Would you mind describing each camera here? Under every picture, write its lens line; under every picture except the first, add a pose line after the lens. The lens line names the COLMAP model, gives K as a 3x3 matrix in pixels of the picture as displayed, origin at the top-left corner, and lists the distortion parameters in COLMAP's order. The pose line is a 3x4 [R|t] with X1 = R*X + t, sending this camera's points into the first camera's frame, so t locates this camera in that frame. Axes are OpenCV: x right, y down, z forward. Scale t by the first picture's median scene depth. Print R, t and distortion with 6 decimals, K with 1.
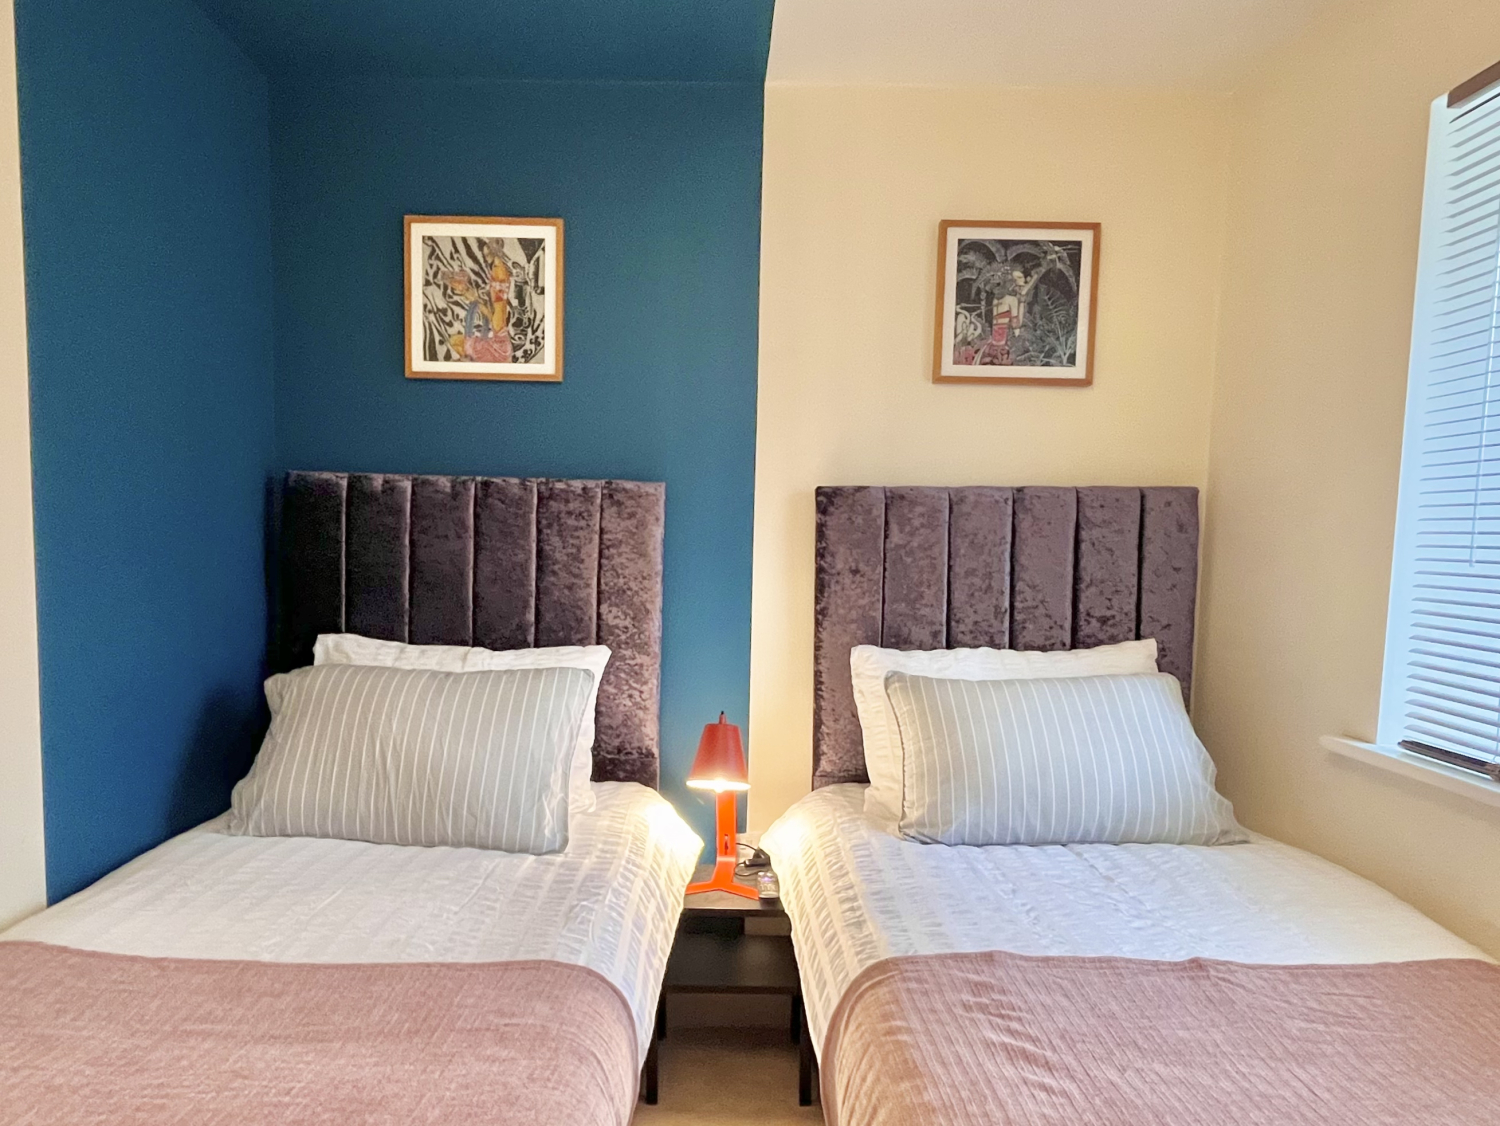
lens RADIAL K [[941.4, 0, 733.4], [0, 941.4, 597.0], [0, 0, 1]] dist [0.011578, 0.002356]
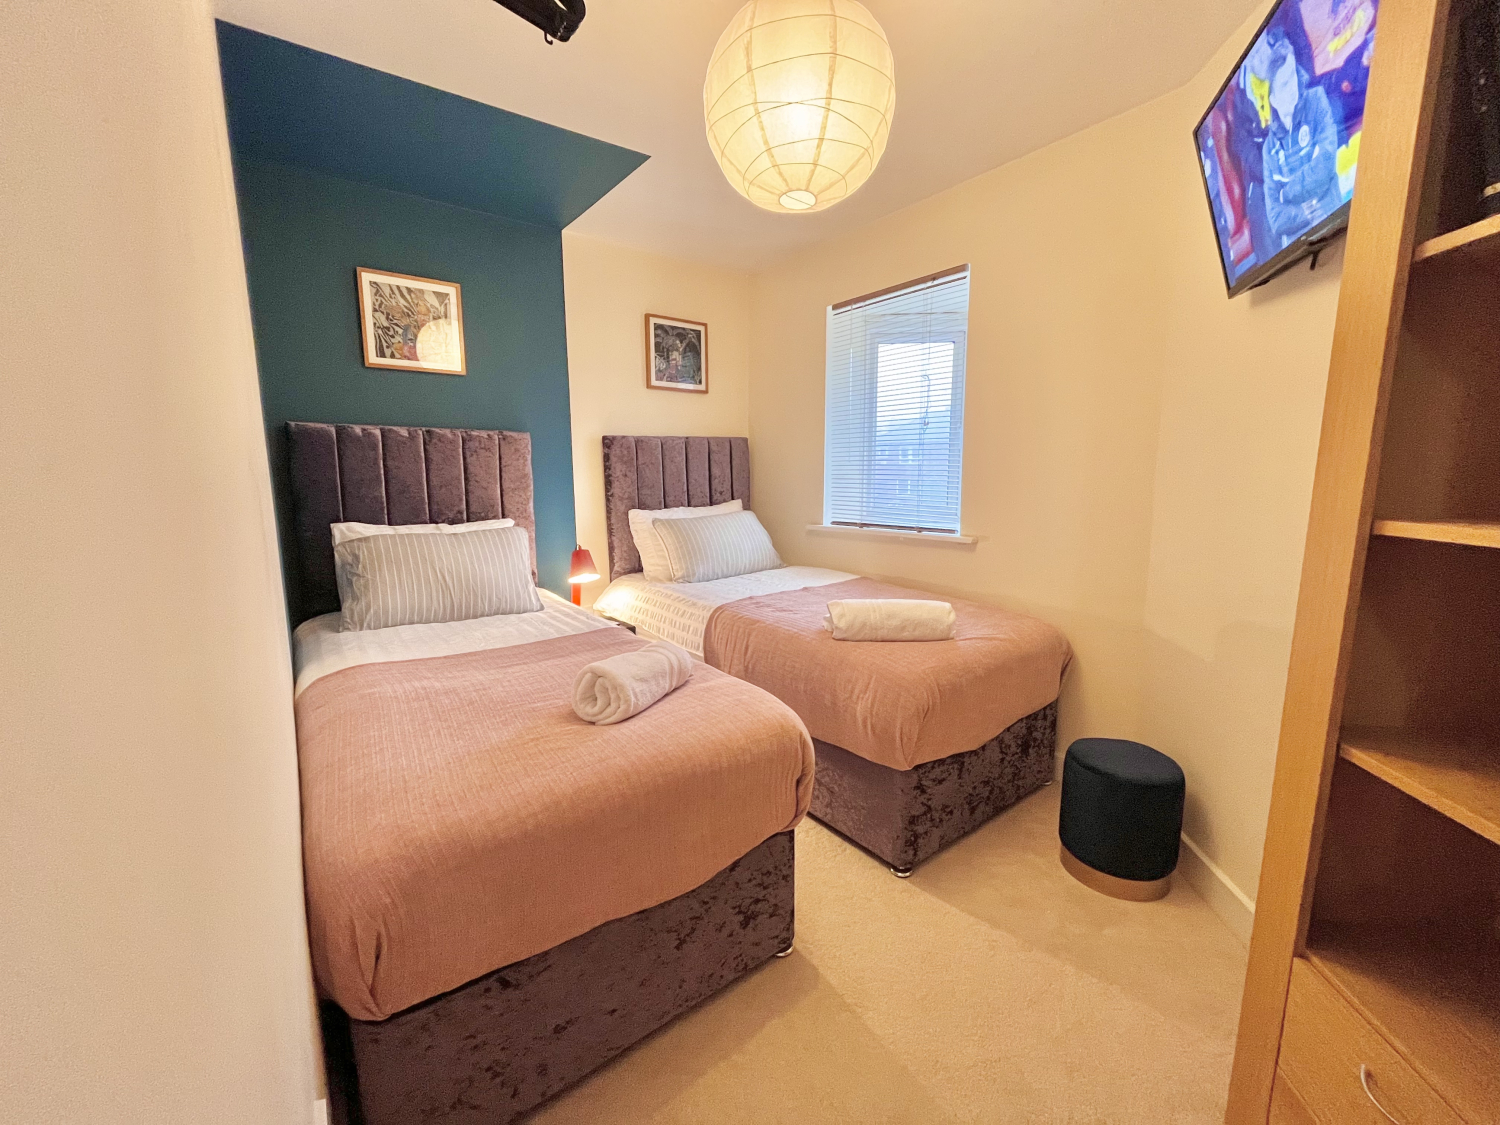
lens RADIAL K [[608.0, 0, 750.9], [0, 608.0, 560.3], [0, 0, 1]] dist [0.004937, -0.000229]
pose [[0.785477, -0.114348, 0.608235, -0.511738], [0.068715, 0.992820, 0.097910, 0.048845], [-0.615064, -0.035112, 0.787695, -0.280411]]
